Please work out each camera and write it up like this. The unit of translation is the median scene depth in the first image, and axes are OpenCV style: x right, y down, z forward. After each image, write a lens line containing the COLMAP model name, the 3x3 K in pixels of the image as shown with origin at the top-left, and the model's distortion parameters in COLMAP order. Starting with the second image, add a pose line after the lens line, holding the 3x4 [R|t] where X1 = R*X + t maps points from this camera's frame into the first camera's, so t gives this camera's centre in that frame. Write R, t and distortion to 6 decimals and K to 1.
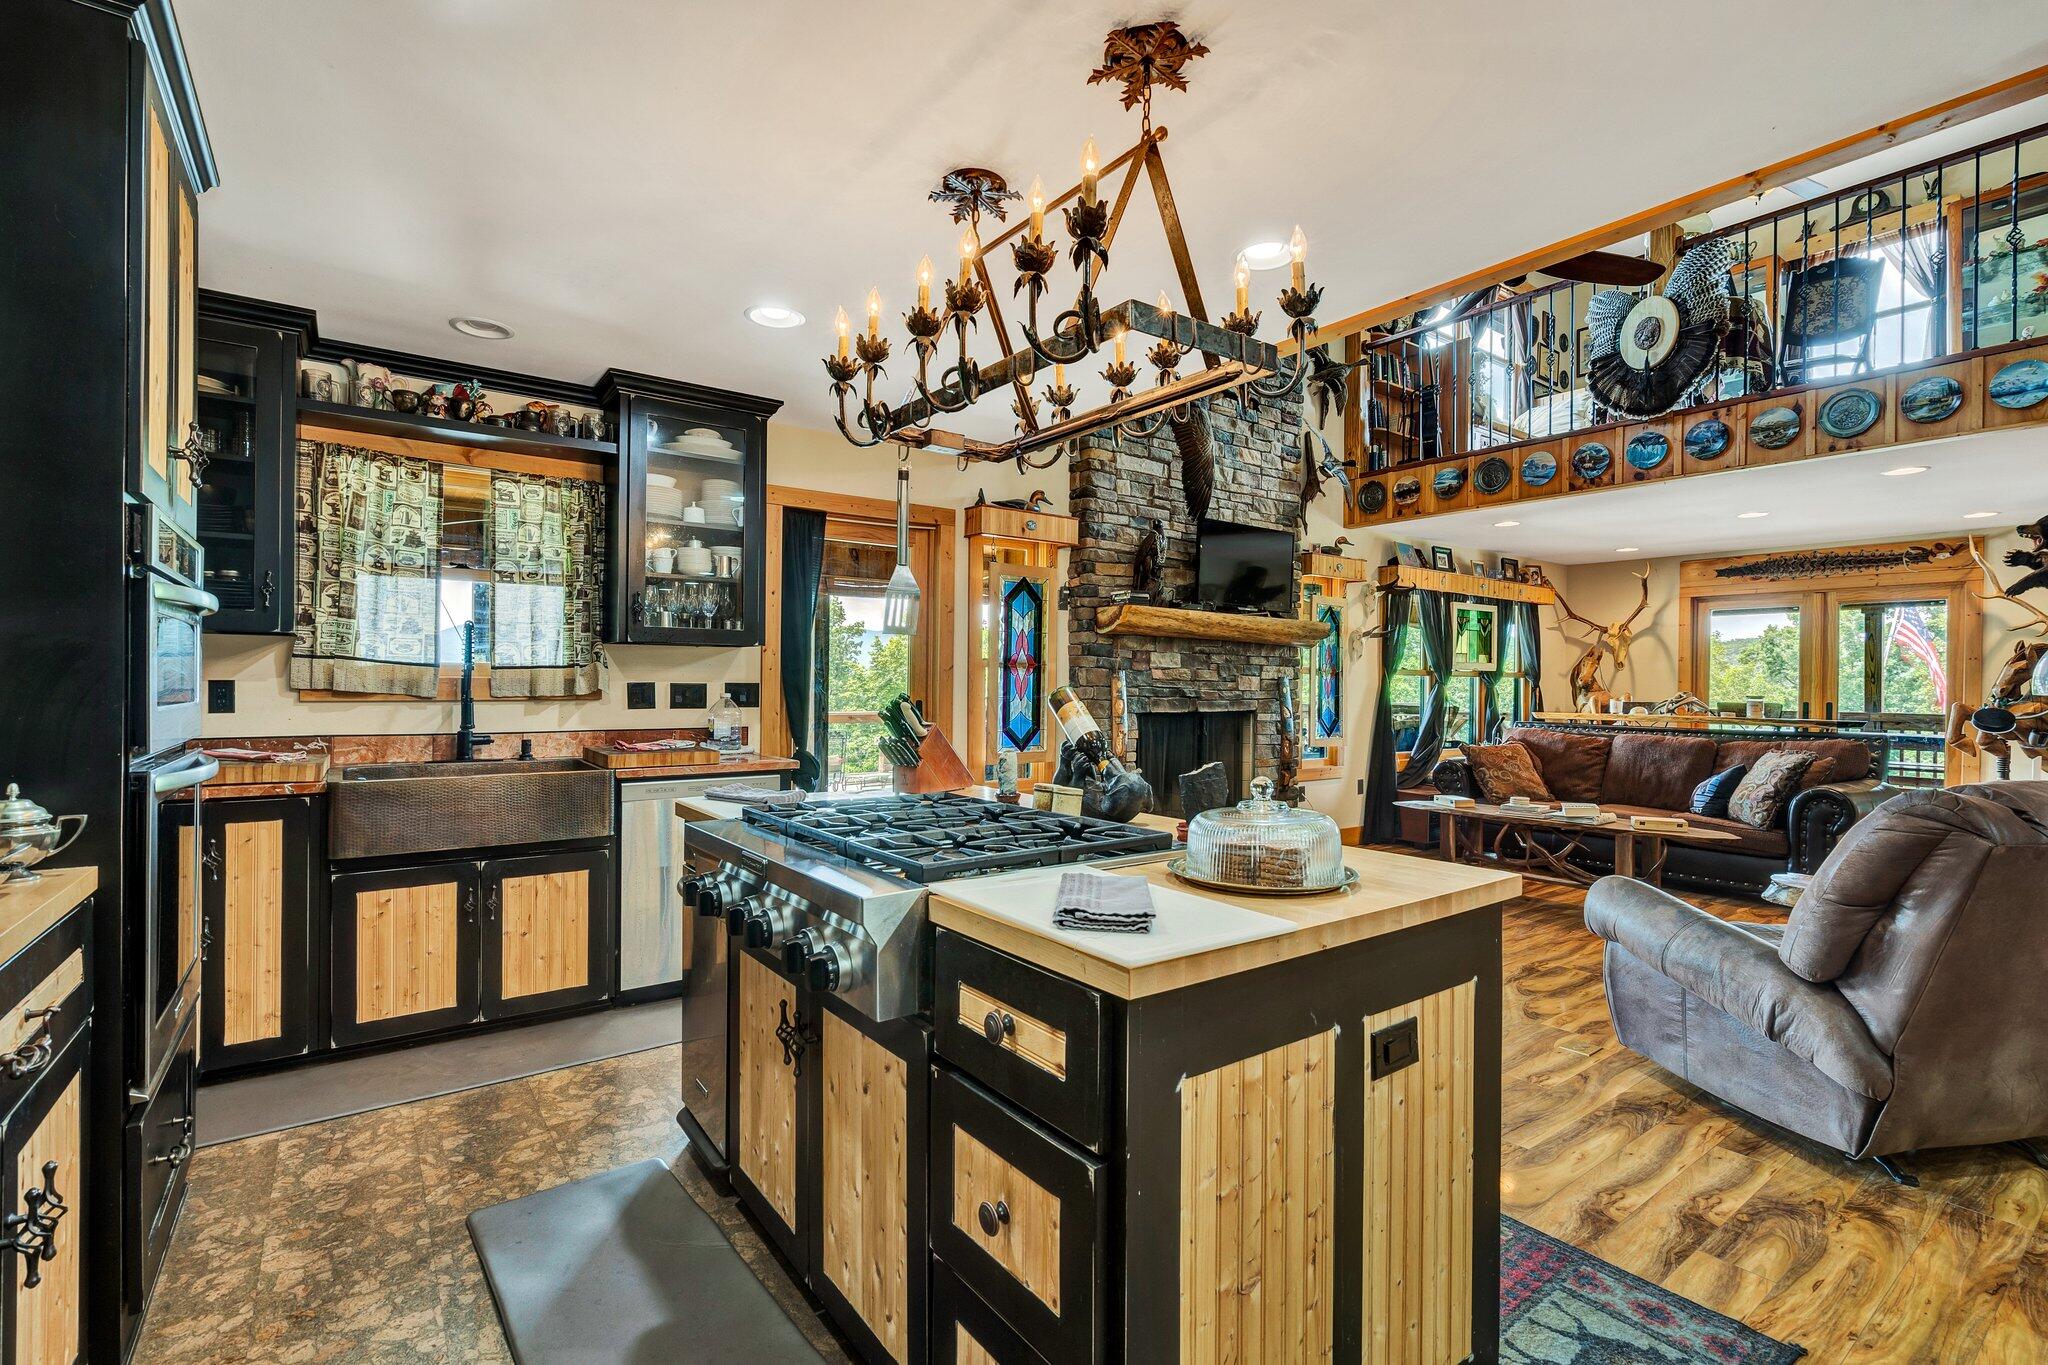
lens RADIAL K [[921.6, 0, 1033.3], [0, 921.6, 683.3], [0, 0, 1]] dist [-0.005339, 0.002117]
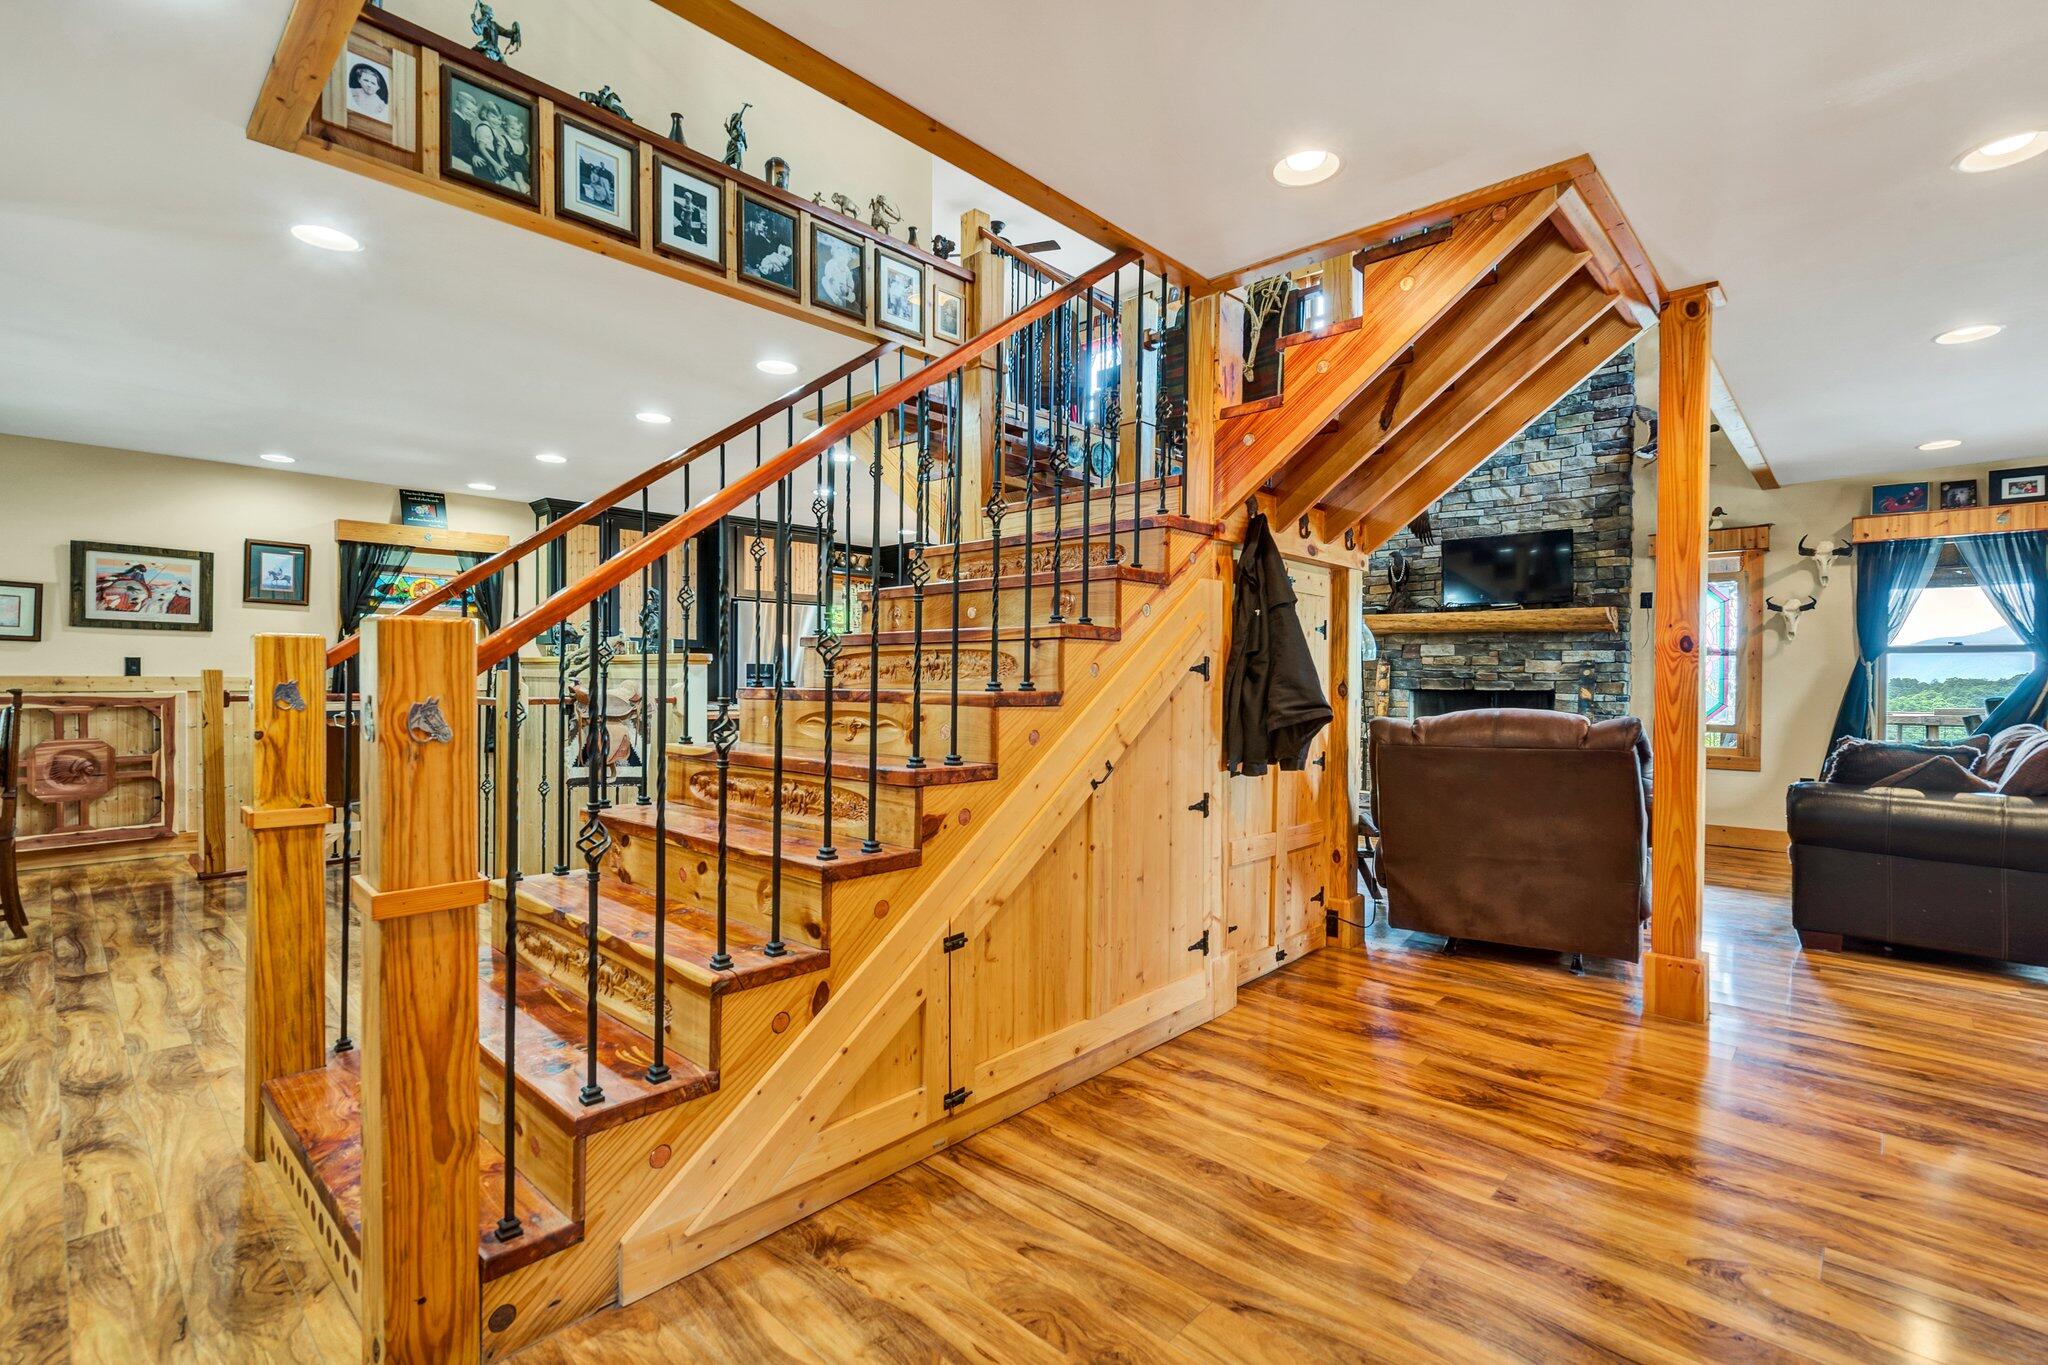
lens RADIAL K [[921.6, 0, 1033.1], [0, 921.6, 686.5], [0, 0, 1]] dist [-0.005339, 0.002117]
pose [[0.187502, 0.002259, -0.982262, 1.335068], [-0.005685, 0.999983, 0.001215, 0.028760], [0.982248, 0.005356, 0.187512, 0.180224]]
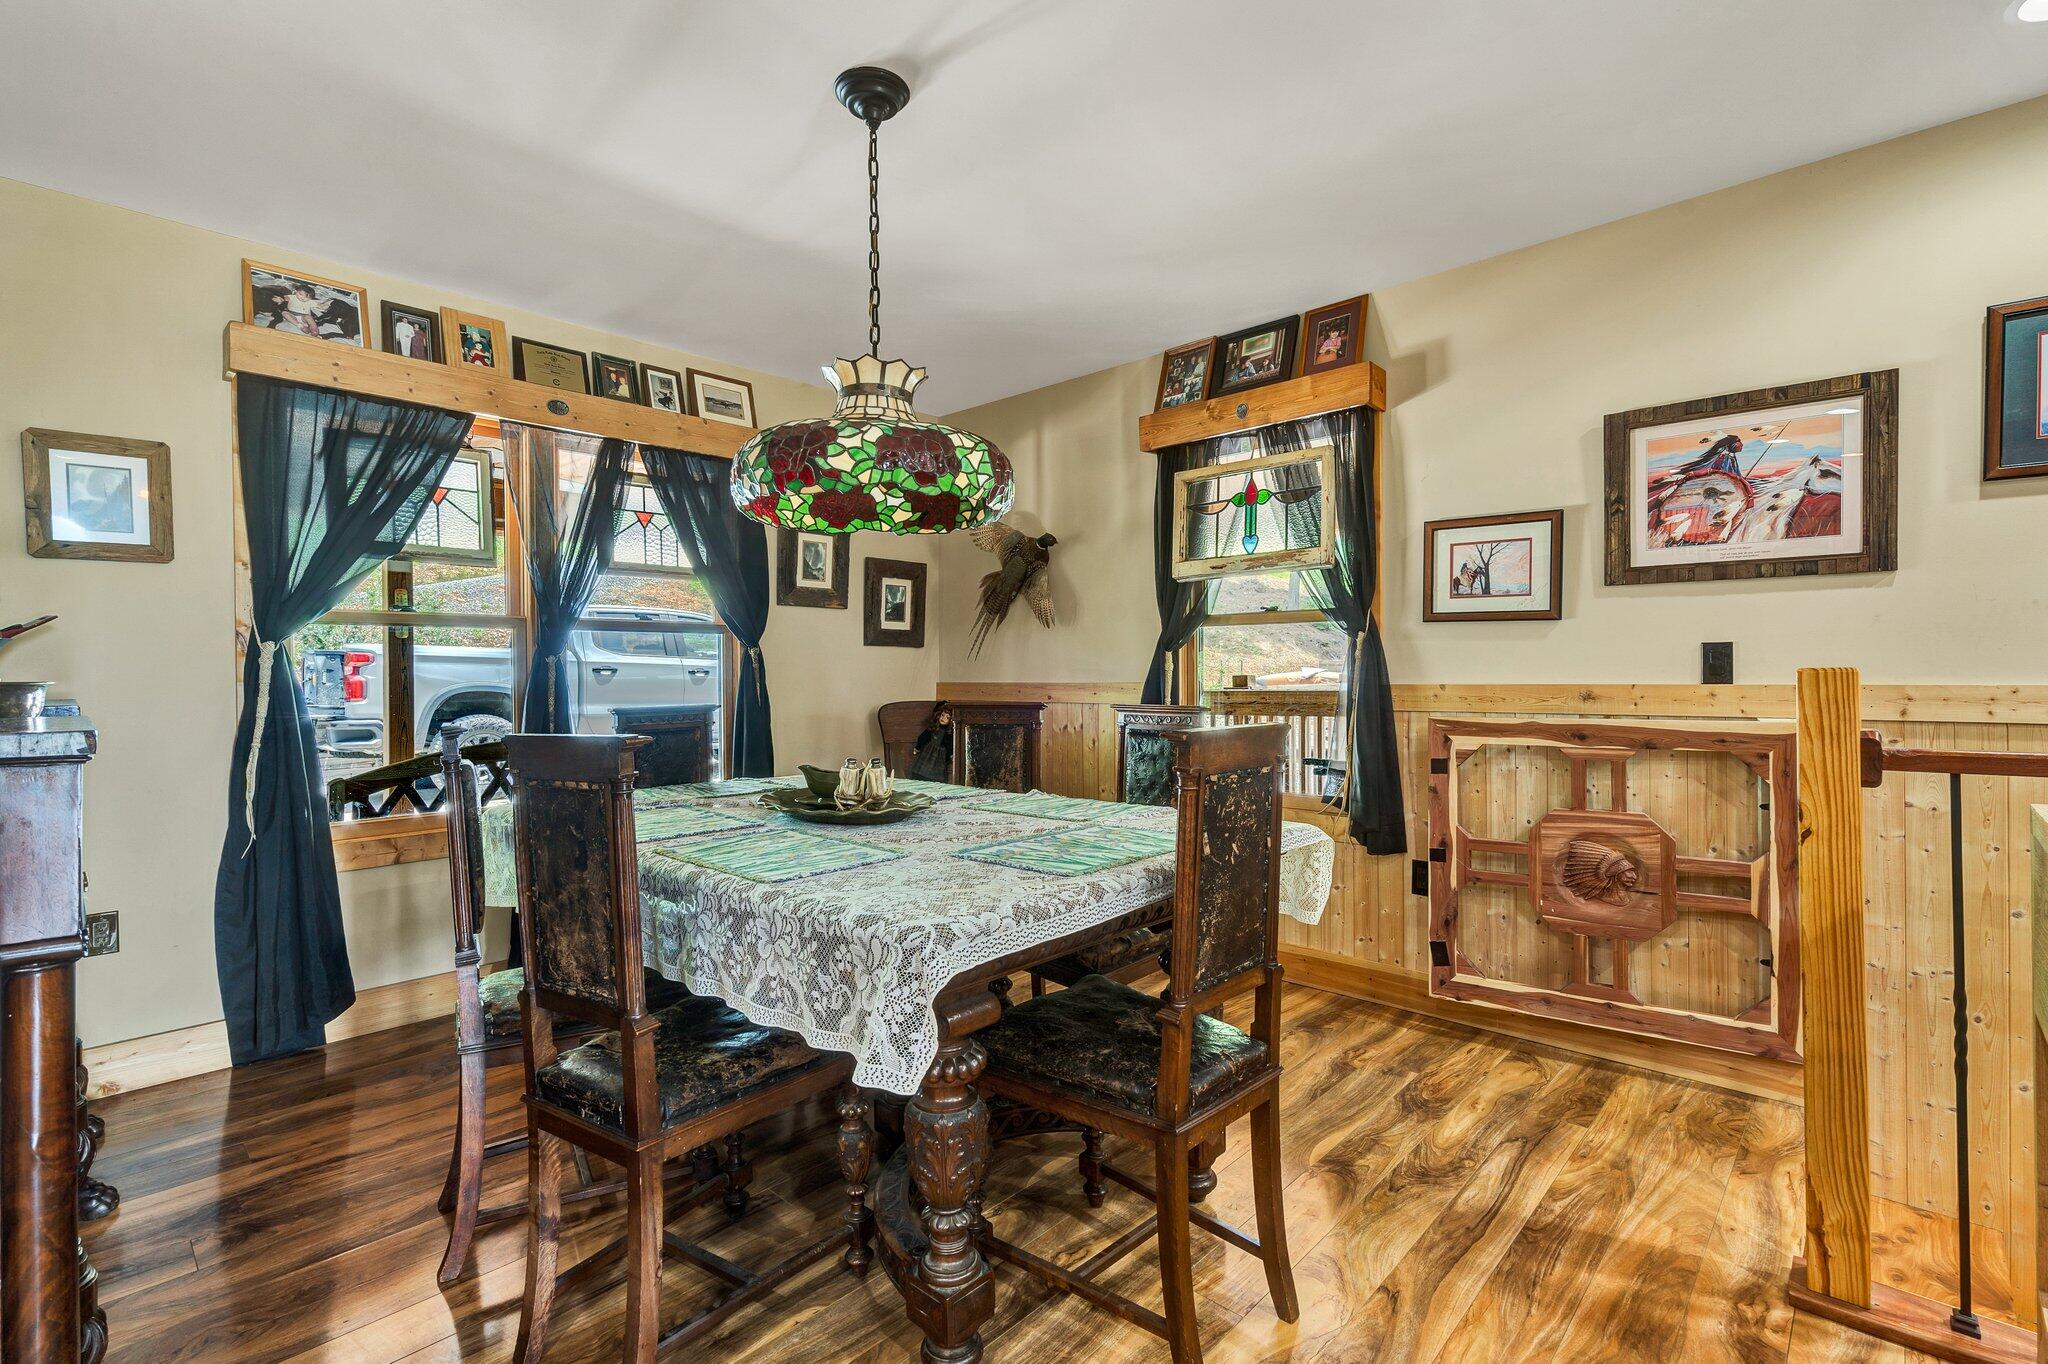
lens RADIAL K [[921.6, 0, 1024.7], [0, 921.6, 678.4], [0, 0, 1]] dist [-0.005339, 0.002117]
pose [[-0.983992, 0.000007, -0.178212, 0.618452], [-0.000374, 0.999998, 0.002103, 0.021070], [0.178211, 0.002136, -0.983990, -0.190934]]
